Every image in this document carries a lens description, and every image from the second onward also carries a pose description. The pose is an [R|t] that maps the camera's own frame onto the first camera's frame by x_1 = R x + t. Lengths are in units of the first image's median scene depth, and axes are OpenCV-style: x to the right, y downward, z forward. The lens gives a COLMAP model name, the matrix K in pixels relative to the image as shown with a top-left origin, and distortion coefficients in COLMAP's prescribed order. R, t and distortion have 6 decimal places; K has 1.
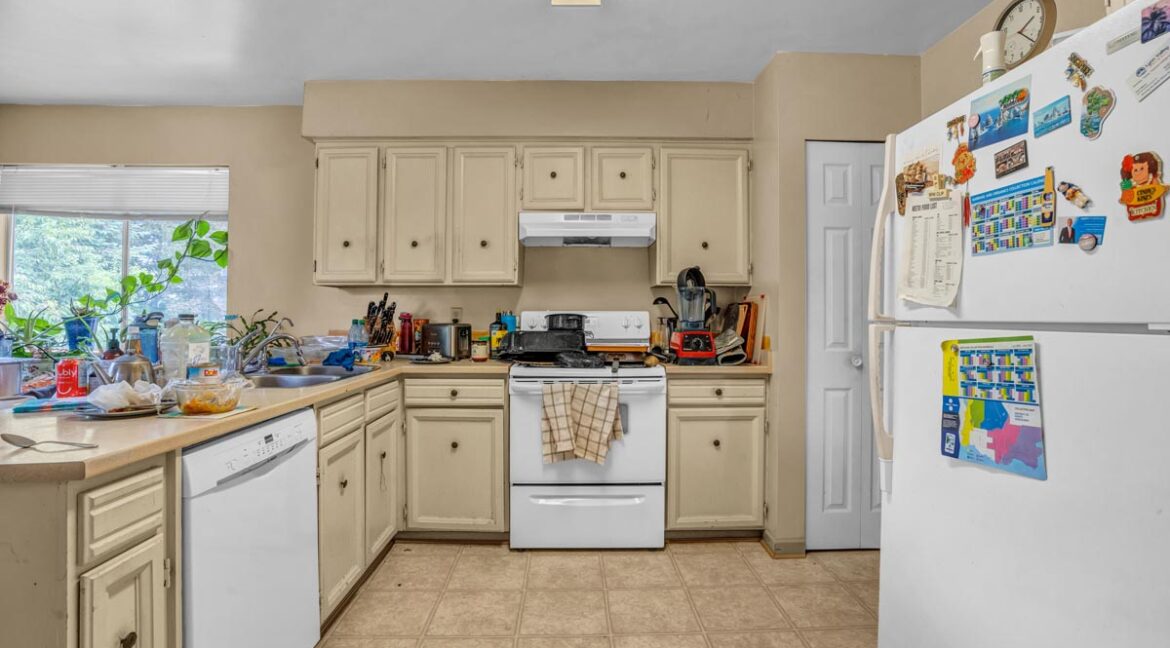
lens RADIAL K [[557.5, 0, 578.7], [0, 557.5, 325.0], [0, 0, 1]] dist [-0.062620, 0.031030]
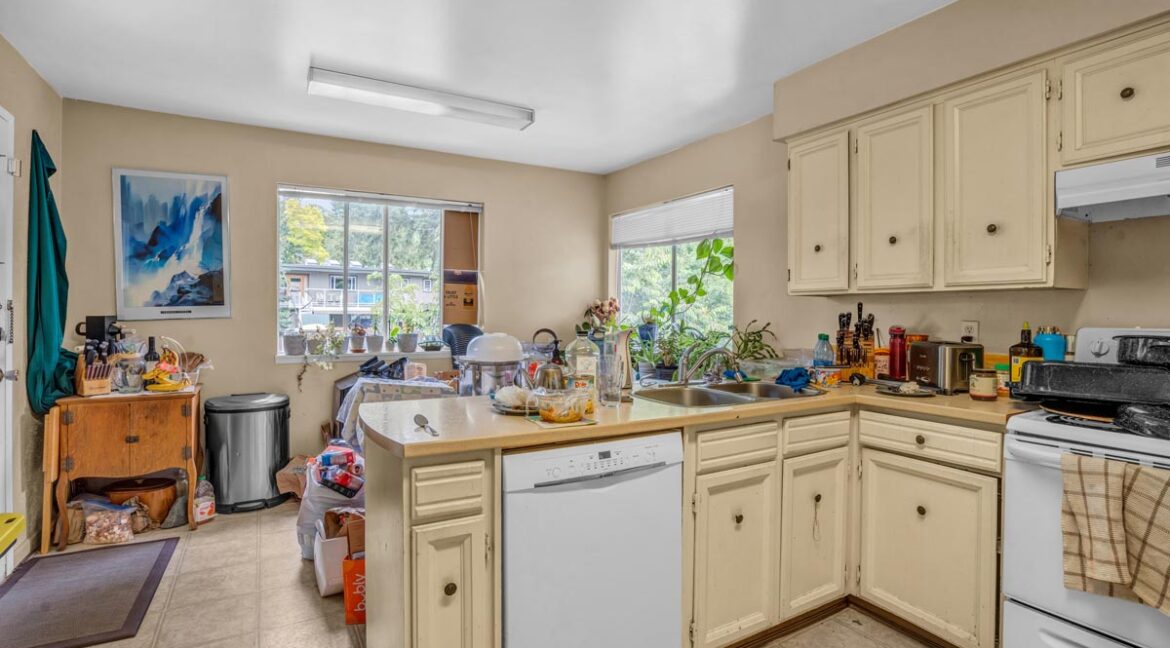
lens RADIAL K [[557.5, 0, 578.7], [0, 557.5, 325.0], [0, 0, 1]] dist [-0.062620, 0.031030]
pose [[0.483149, 0.018108, -0.875351, 0.181979], [-0.020341, 0.999748, 0.009454, -0.025823], [0.875302, 0.013238, 0.483395, 0.250755]]
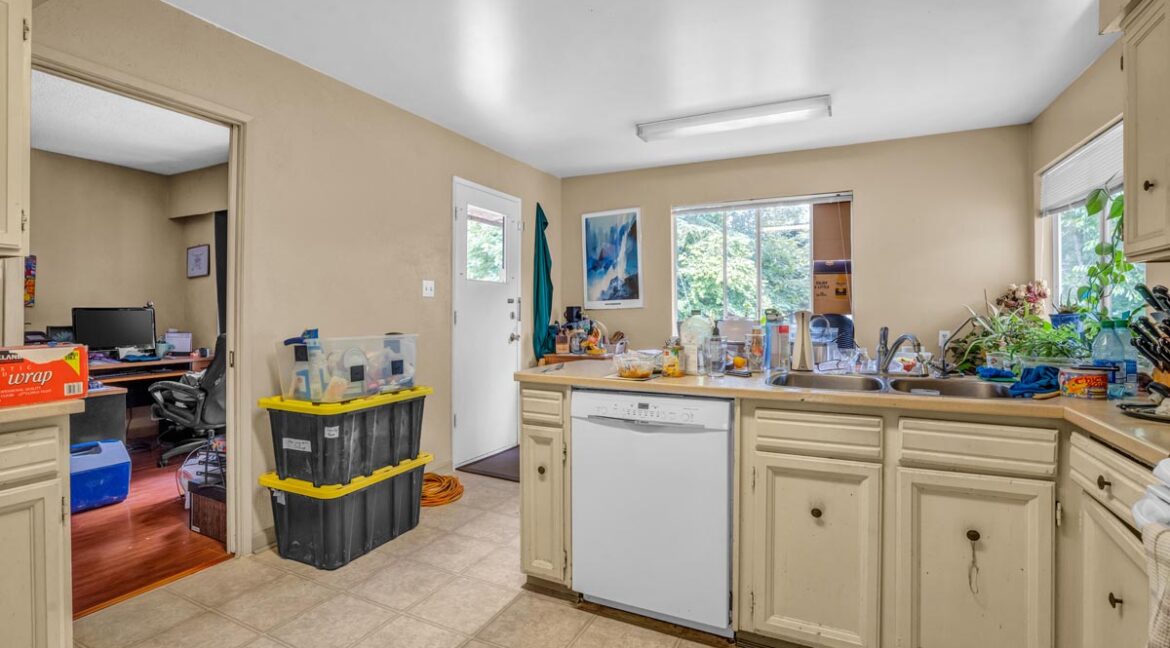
lens RADIAL K [[557.5, 0, 578.7], [0, 557.5, 325.0], [0, 0, 1]] dist [-0.062620, 0.031030]
pose [[-0.476753, 0.020588, -0.878796, 0.375323], [-0.017187, 0.999316, 0.032736, -0.014040], [0.878869, 0.030711, -0.476073, 0.841652]]
